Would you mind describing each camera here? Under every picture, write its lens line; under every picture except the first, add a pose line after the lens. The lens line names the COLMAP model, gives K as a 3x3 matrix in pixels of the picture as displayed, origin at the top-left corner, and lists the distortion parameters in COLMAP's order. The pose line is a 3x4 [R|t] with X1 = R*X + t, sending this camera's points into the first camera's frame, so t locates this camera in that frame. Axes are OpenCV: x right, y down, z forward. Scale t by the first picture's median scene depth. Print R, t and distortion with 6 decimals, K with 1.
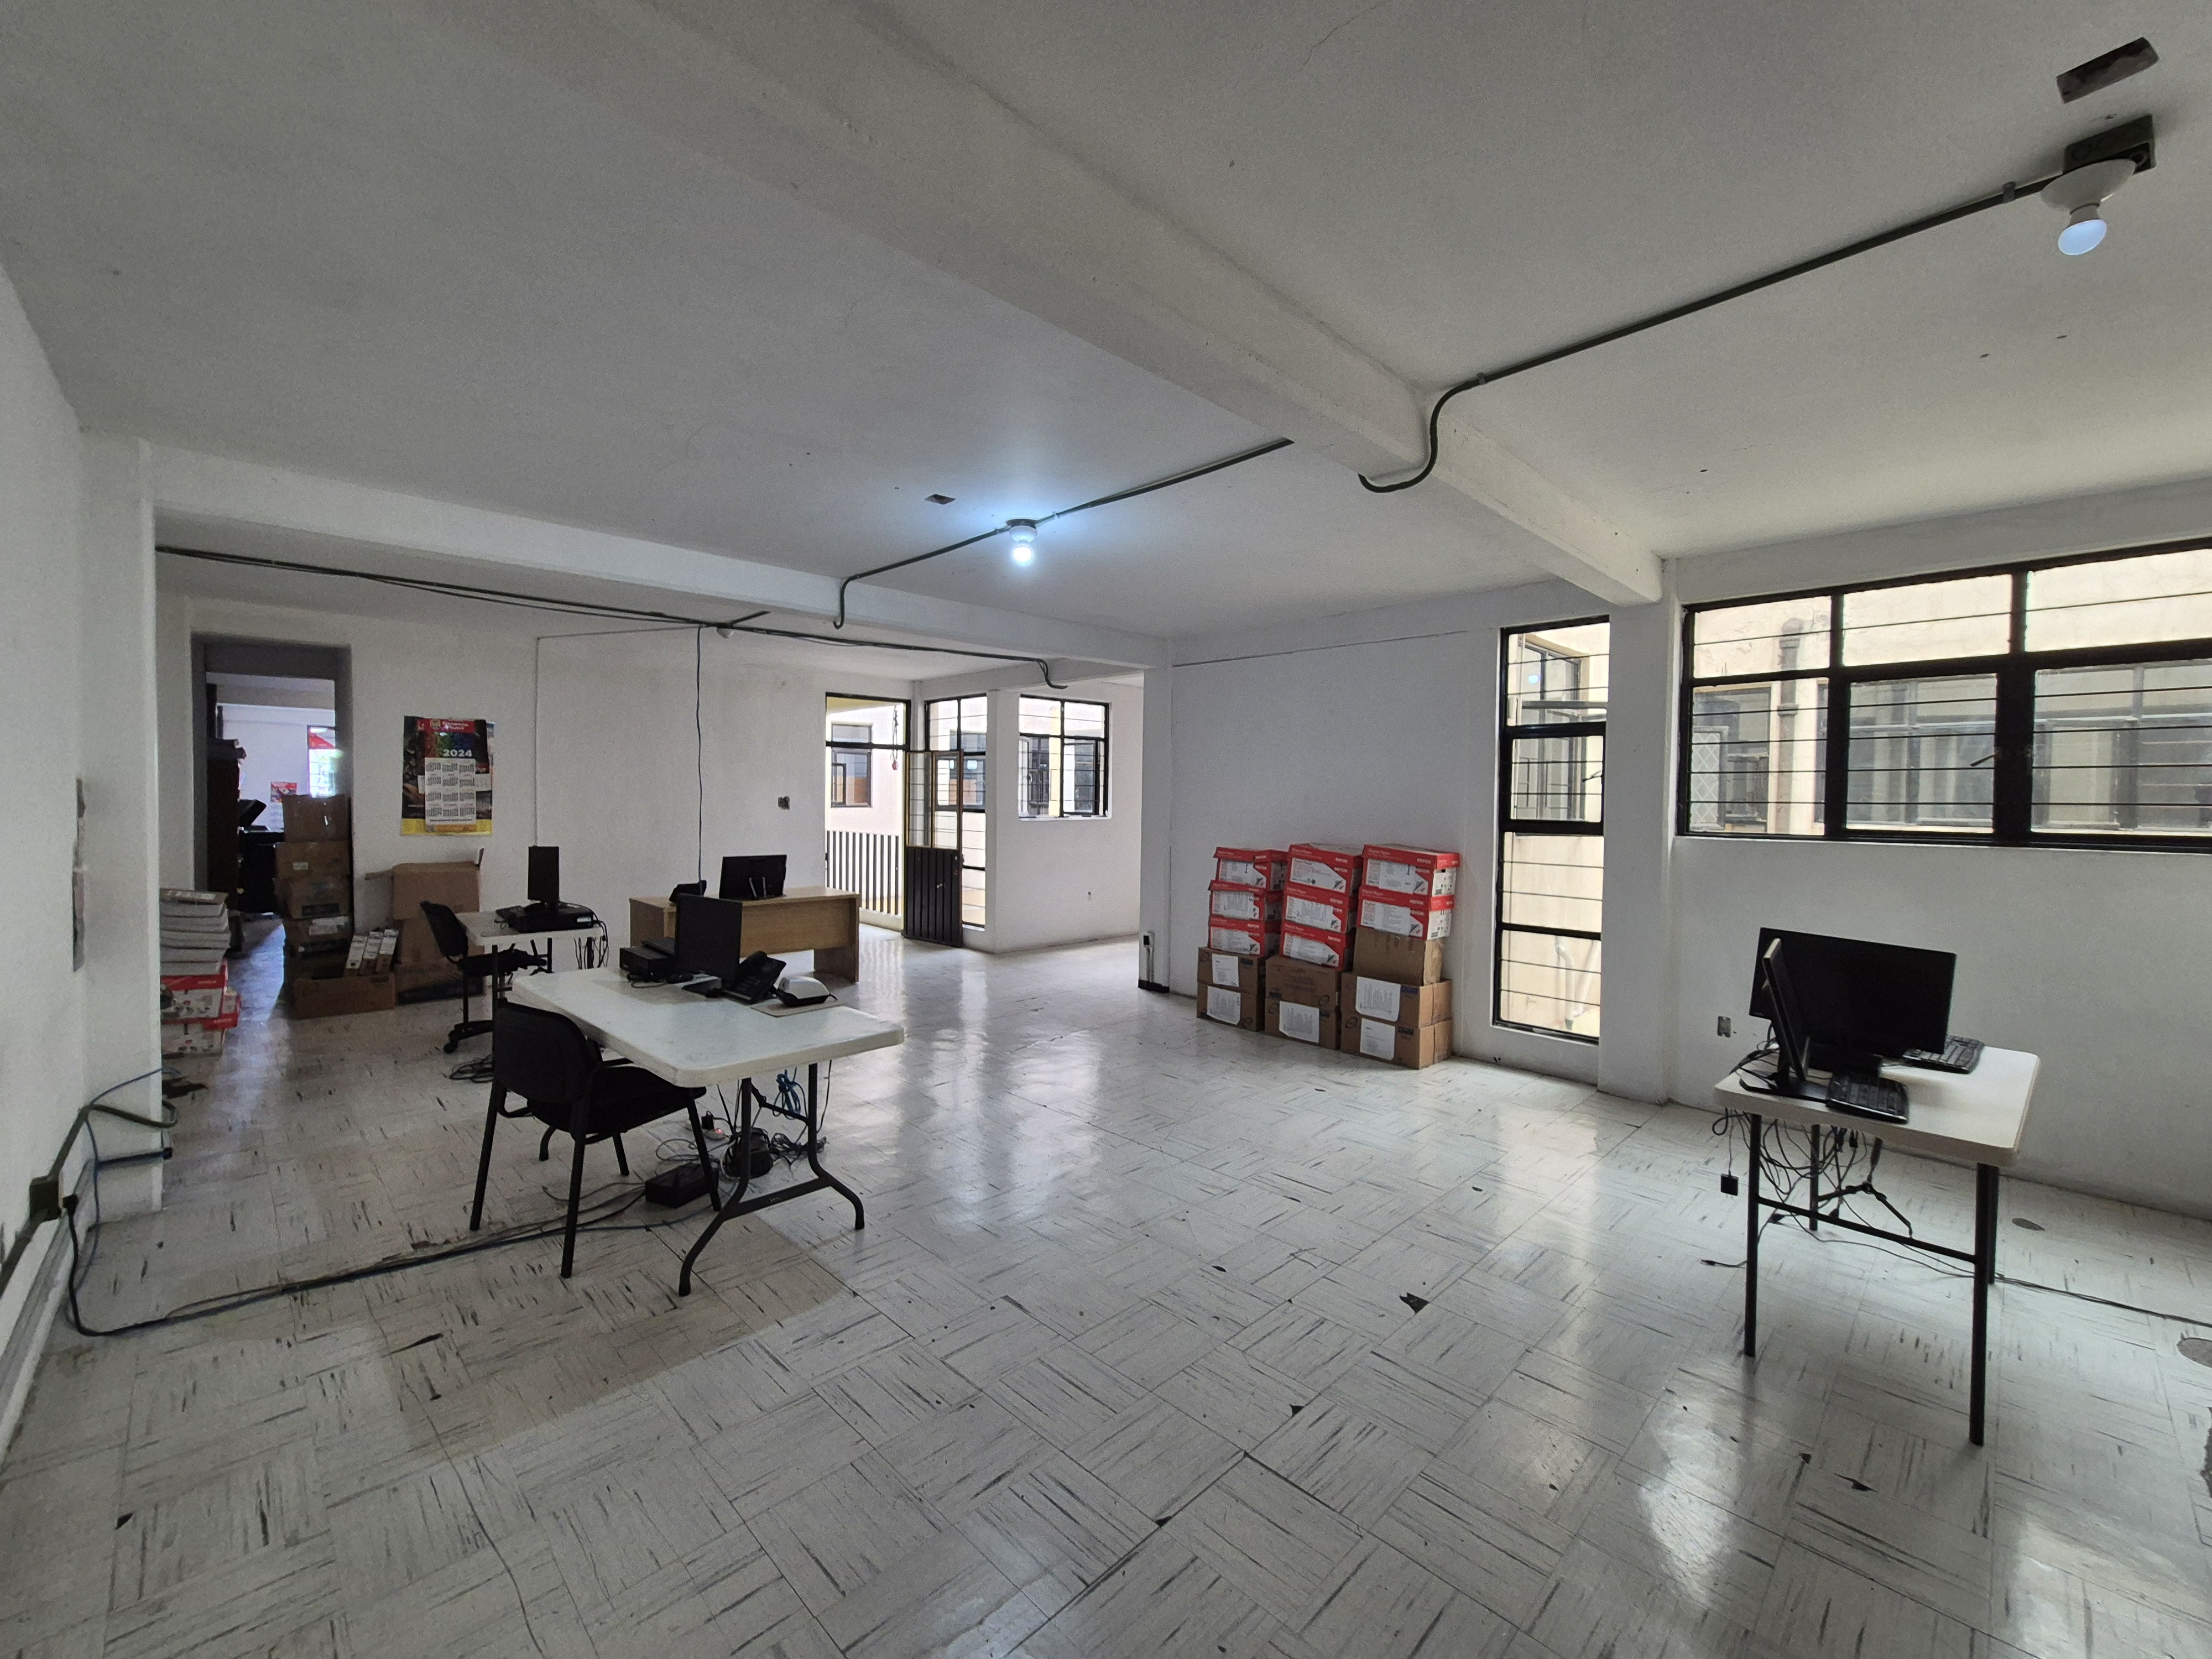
lens RADIAL K [[905.3, 0, 1114.9], [0, 905.3, 816.9], [0, 0, 1]] dist [0.002828, 0.000221]
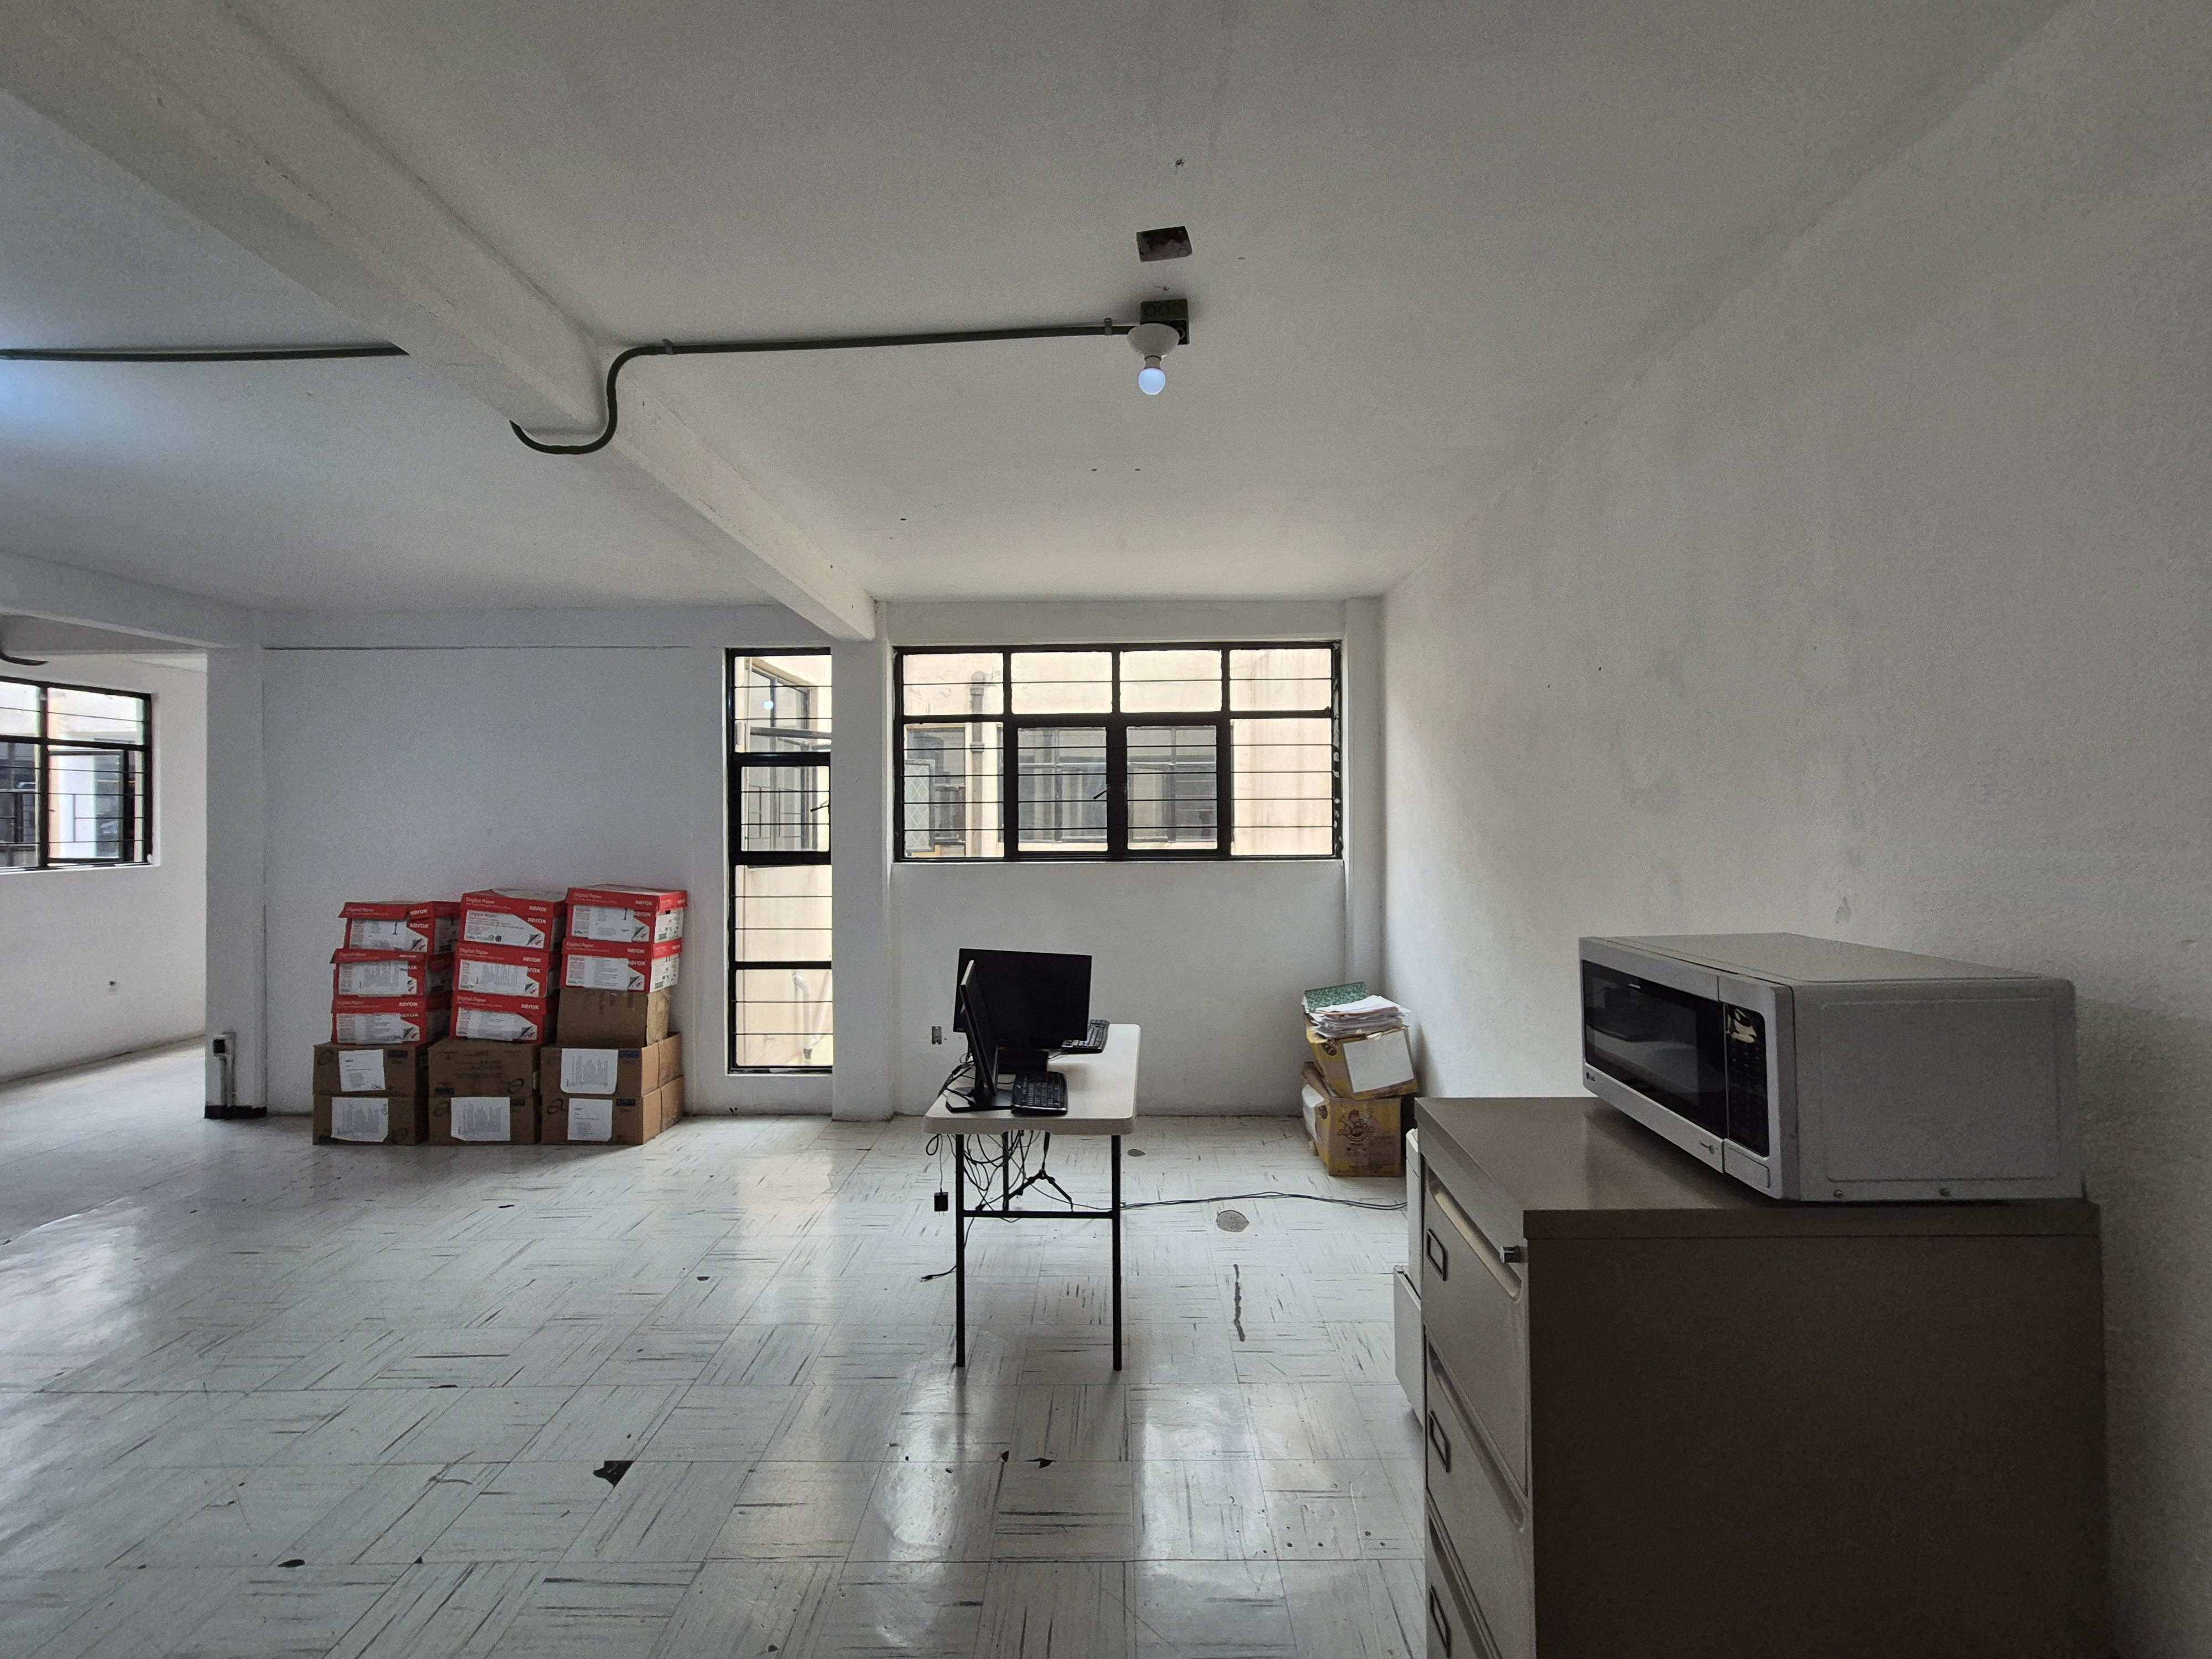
lens RADIAL K [[883.6, 0, 1110.5], [0, 883.6, 818.8], [0, 0, 1]] dist [0.000389, -0.000036]
pose [[0.709192, -0.015097, 0.704854, 0.068119], [0.029994, 0.999512, -0.008770, -0.013163], [-0.704377, 0.027362, 0.709298, 0.083279]]
